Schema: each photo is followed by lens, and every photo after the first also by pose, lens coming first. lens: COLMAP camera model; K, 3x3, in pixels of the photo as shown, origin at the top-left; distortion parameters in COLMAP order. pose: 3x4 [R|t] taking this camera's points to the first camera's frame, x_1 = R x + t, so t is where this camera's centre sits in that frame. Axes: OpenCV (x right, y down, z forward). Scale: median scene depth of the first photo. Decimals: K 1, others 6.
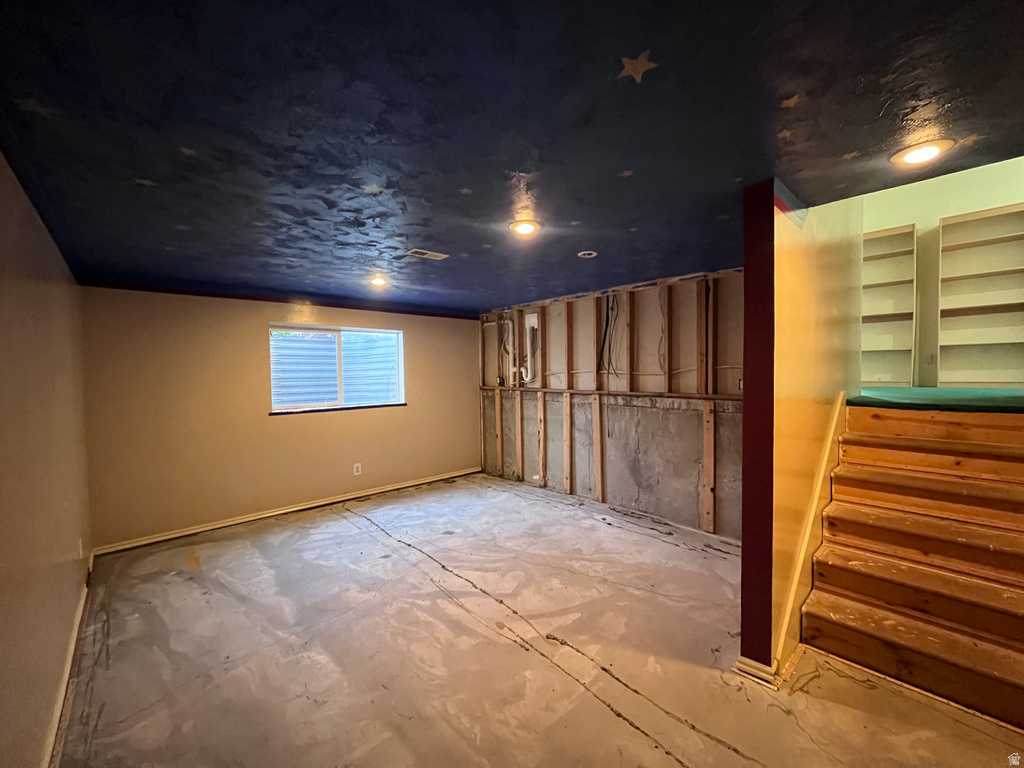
lens RADIAL K [[410.9, 0, 510.2], [0, 410.9, 383.4], [0, 0, 1]] dist [-0.002856, -0.000146]
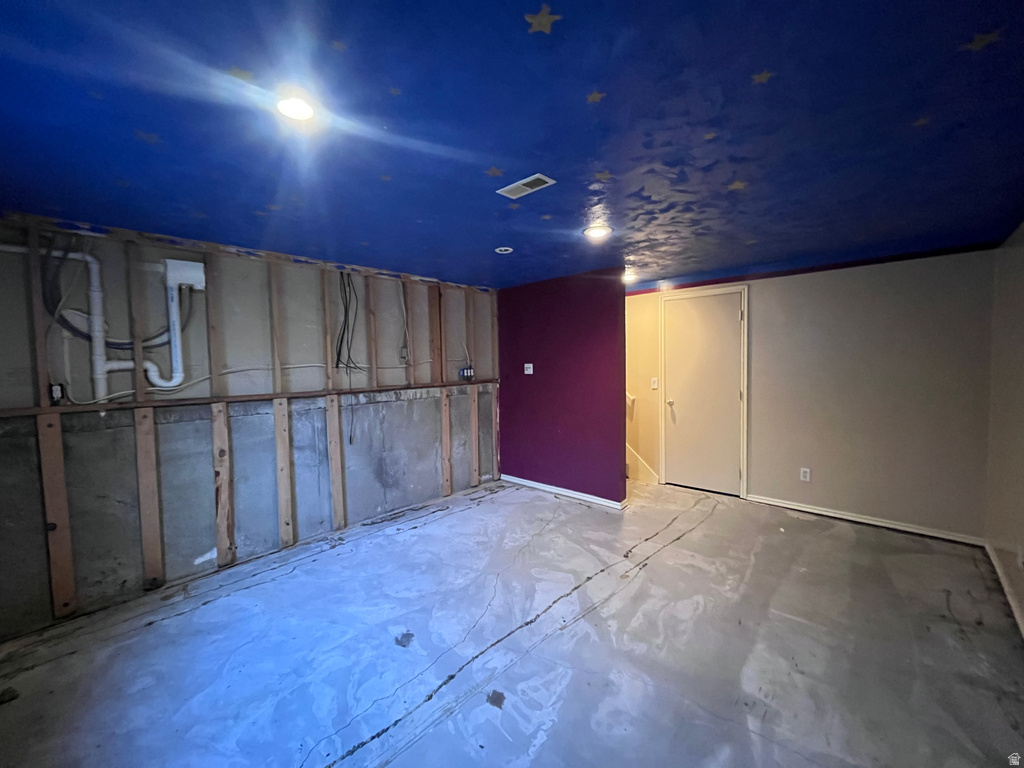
lens RADIAL K [[410.9, 0, 510.2], [0, 410.9, 383.4], [0, 0, 1]] dist [-0.002856, -0.000146]
pose [[-0.062484, -0.040404, 0.997228, -0.651822], [0.057338, 0.997385, 0.044003, -0.010521], [-0.996398, 0.059928, -0.060004, 0.783287]]
